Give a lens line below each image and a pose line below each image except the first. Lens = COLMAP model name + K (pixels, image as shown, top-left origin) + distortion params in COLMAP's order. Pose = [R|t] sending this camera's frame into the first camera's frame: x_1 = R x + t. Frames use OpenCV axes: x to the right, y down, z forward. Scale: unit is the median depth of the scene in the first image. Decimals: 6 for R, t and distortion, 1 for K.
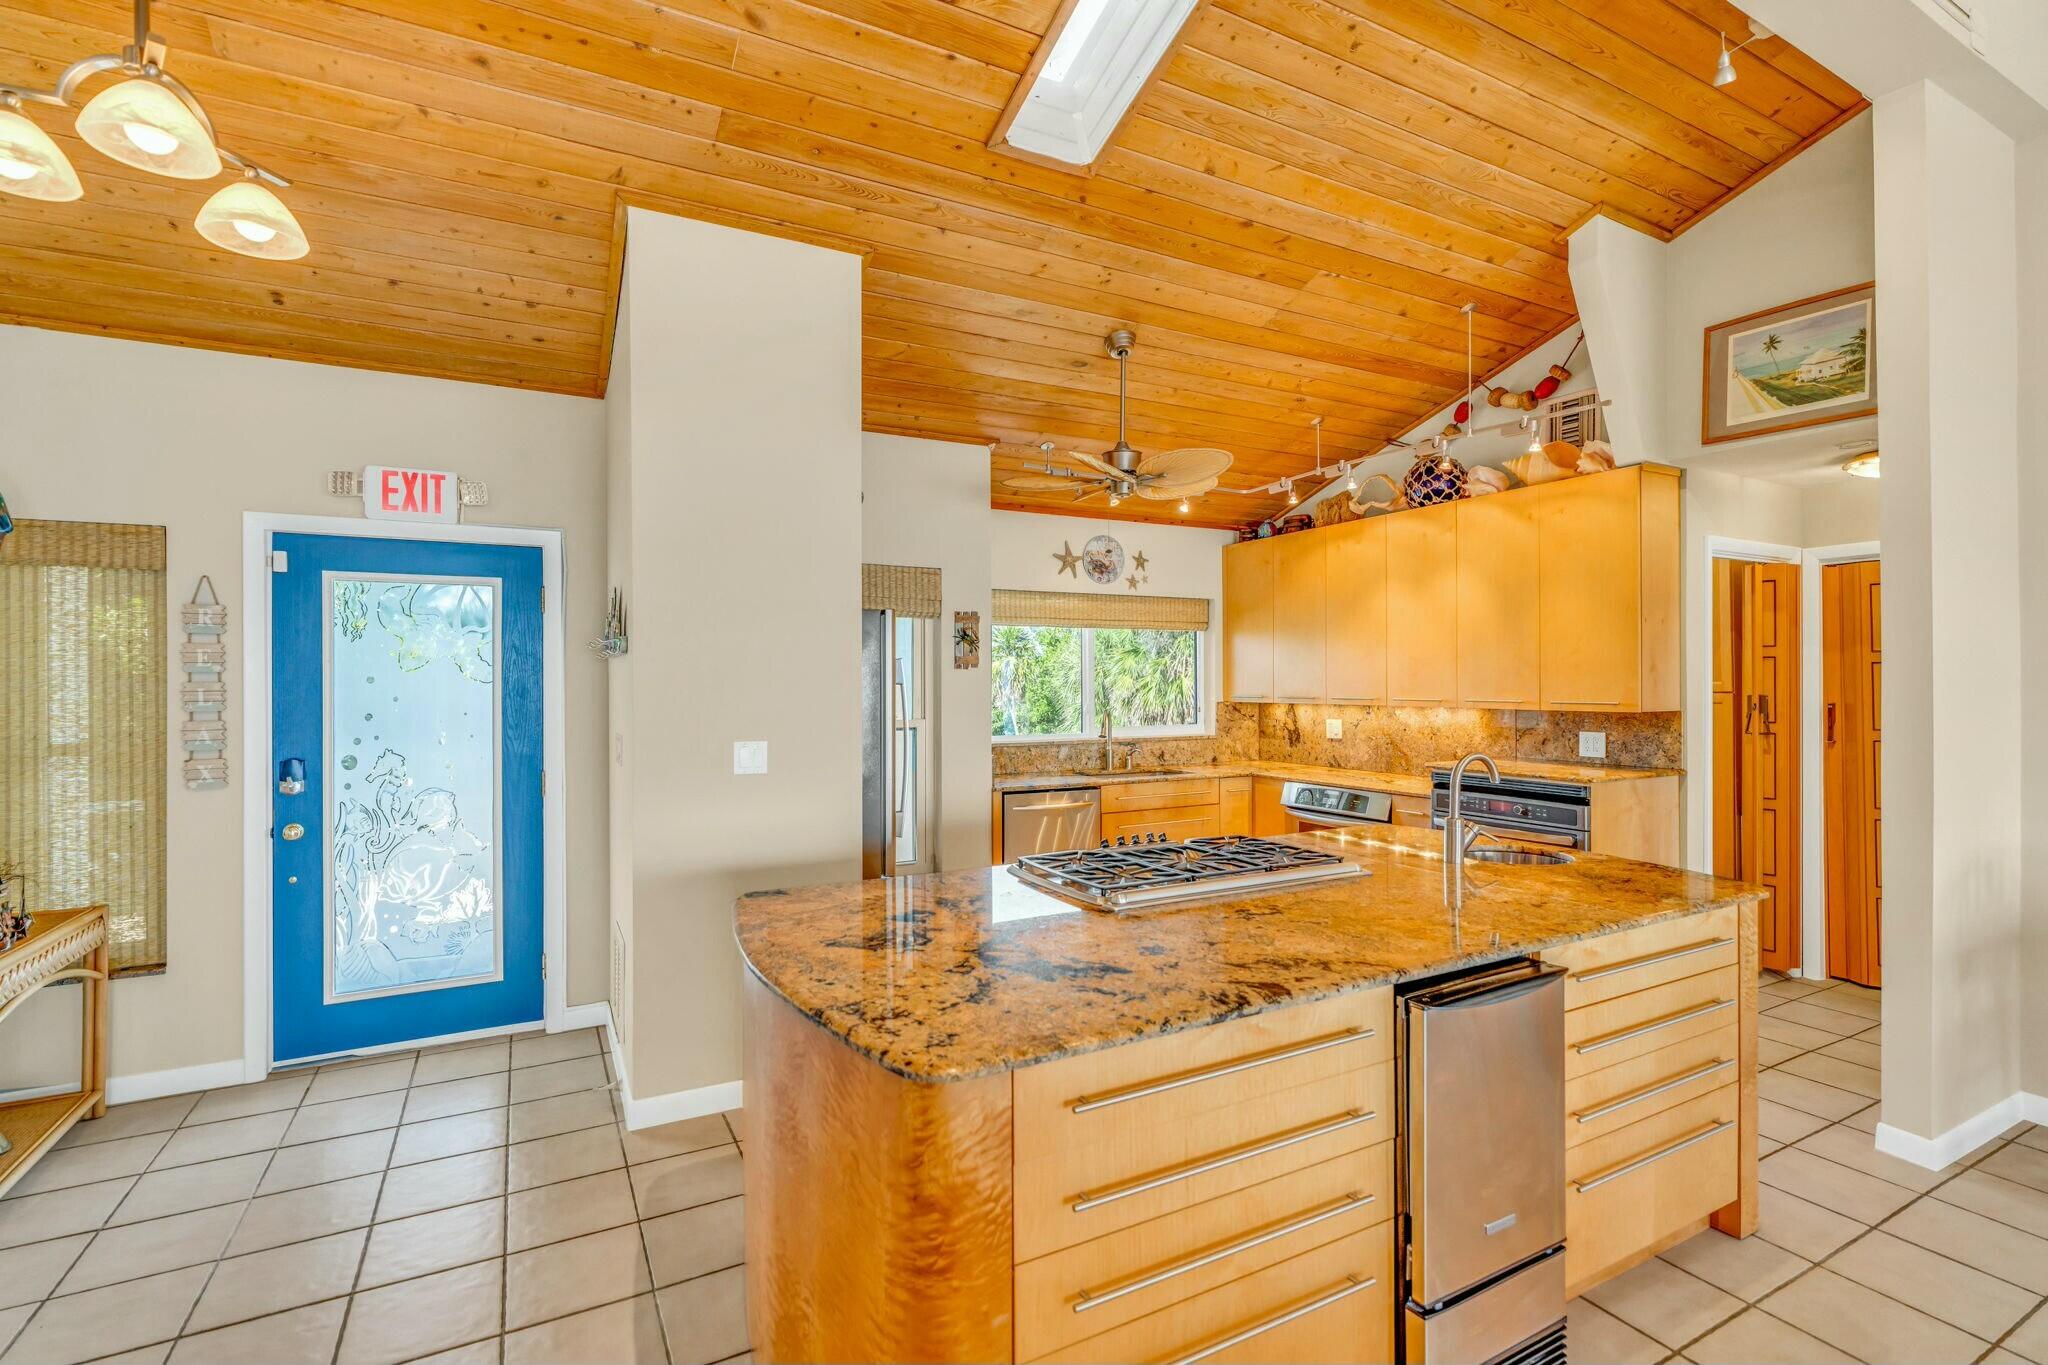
lens RADIAL K [[947.2, 0, 1025.9], [0, 947.2, 667.2], [0, 0, 1]] dist [-0.004126, 0.000430]
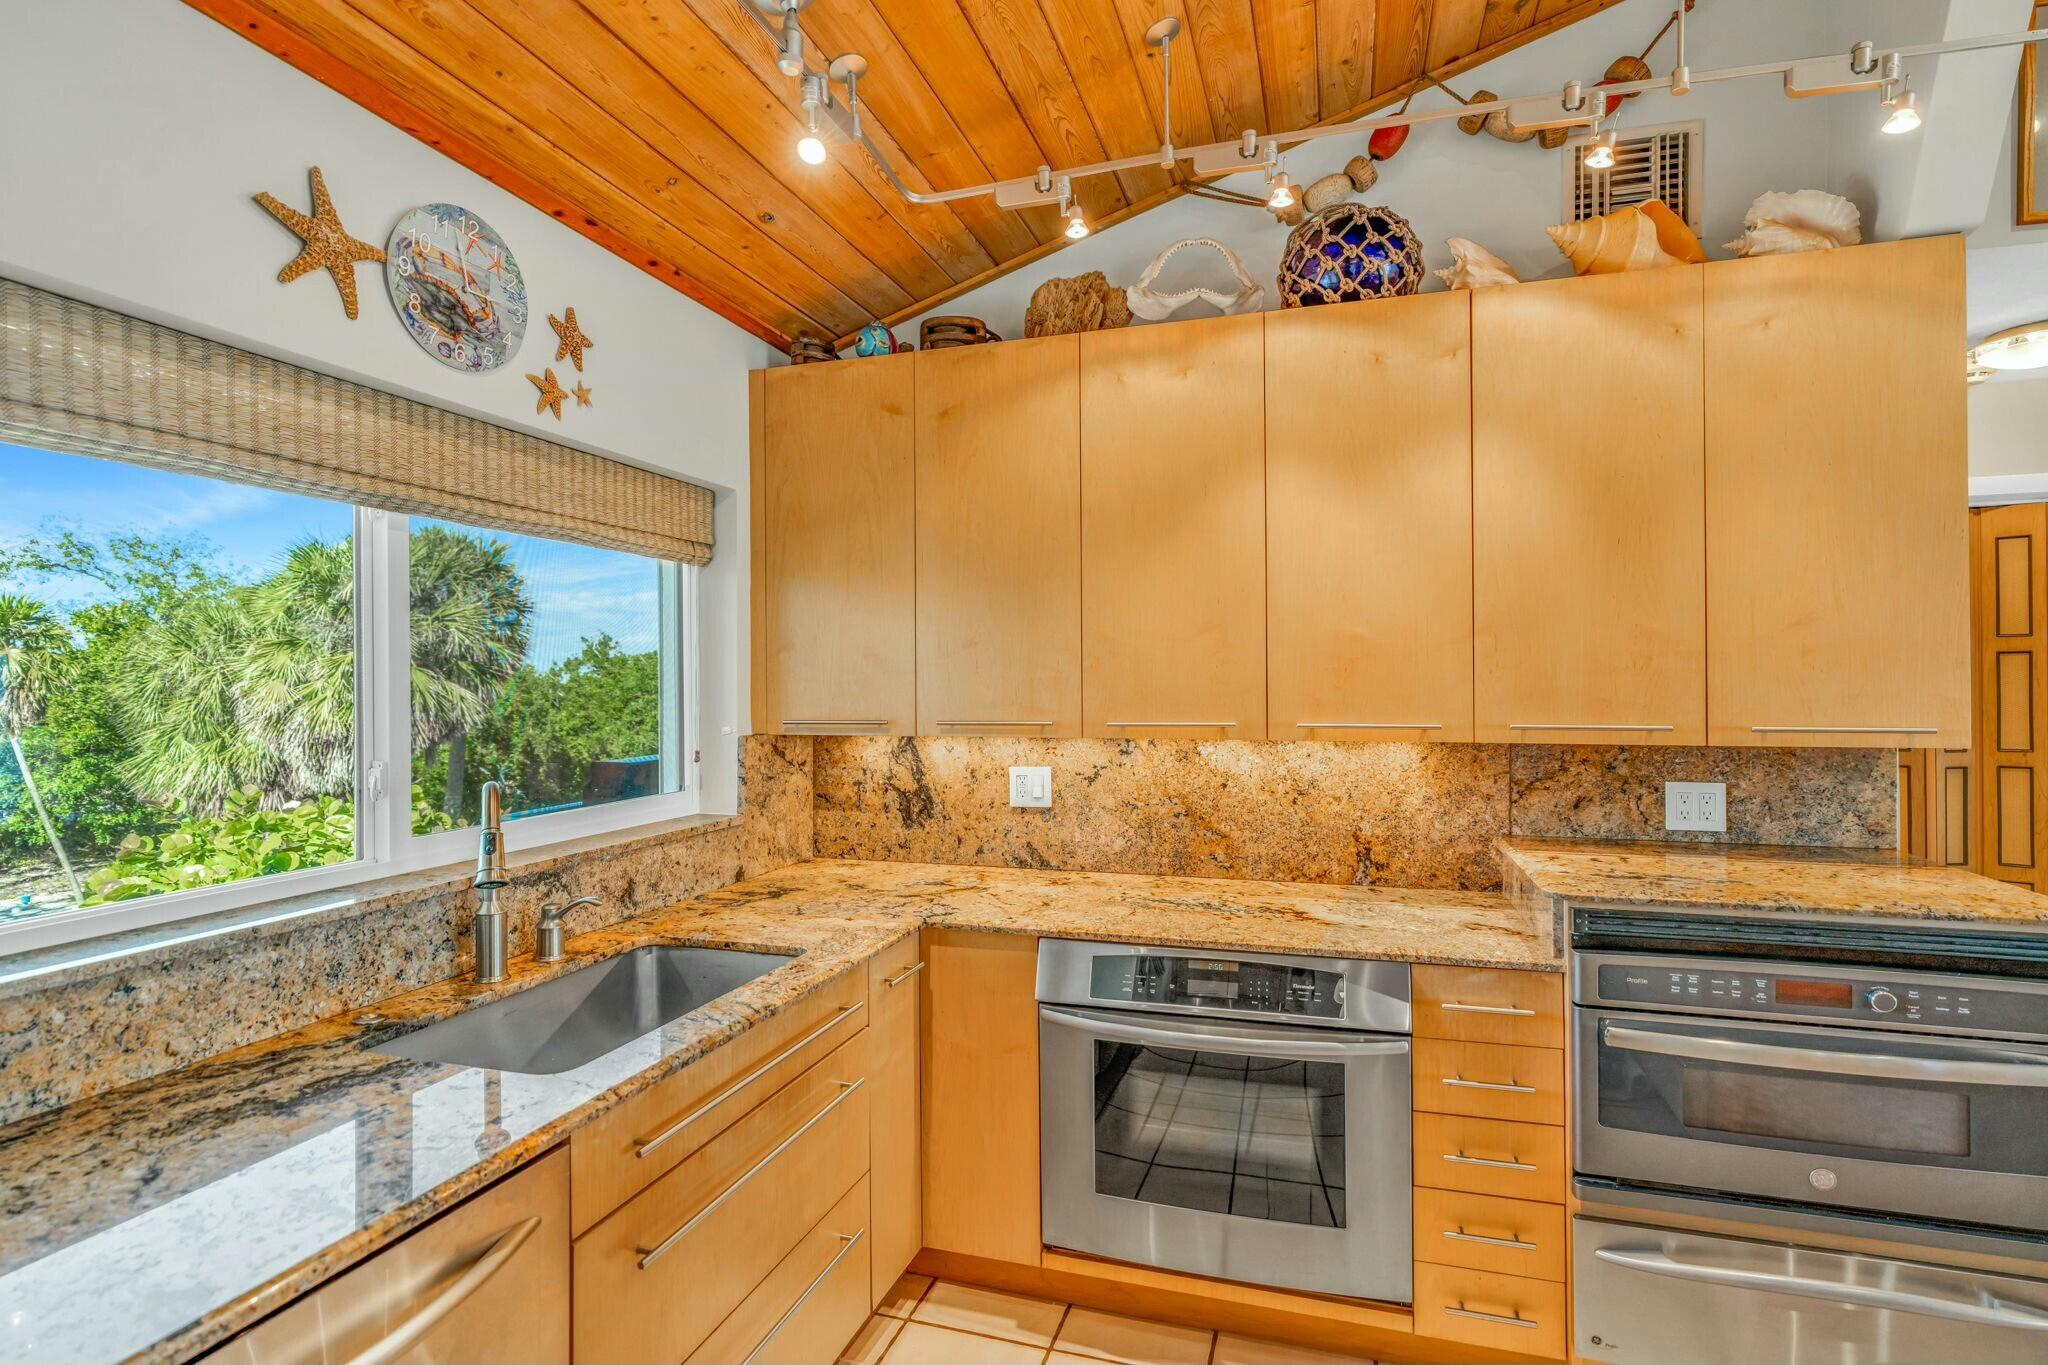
lens RADIAL K [[1011.6, 0, 1136.4], [0, 1011.6, 671.1], [0, 0, 1]] dist [0.000195, 0.000935]
pose [[0.681058, 0.008478, 0.732181, -0.011306], [-0.007640, 0.999961, -0.004472, 0.013877], [-0.732190, -0.002549, 0.681096, 0.902329]]
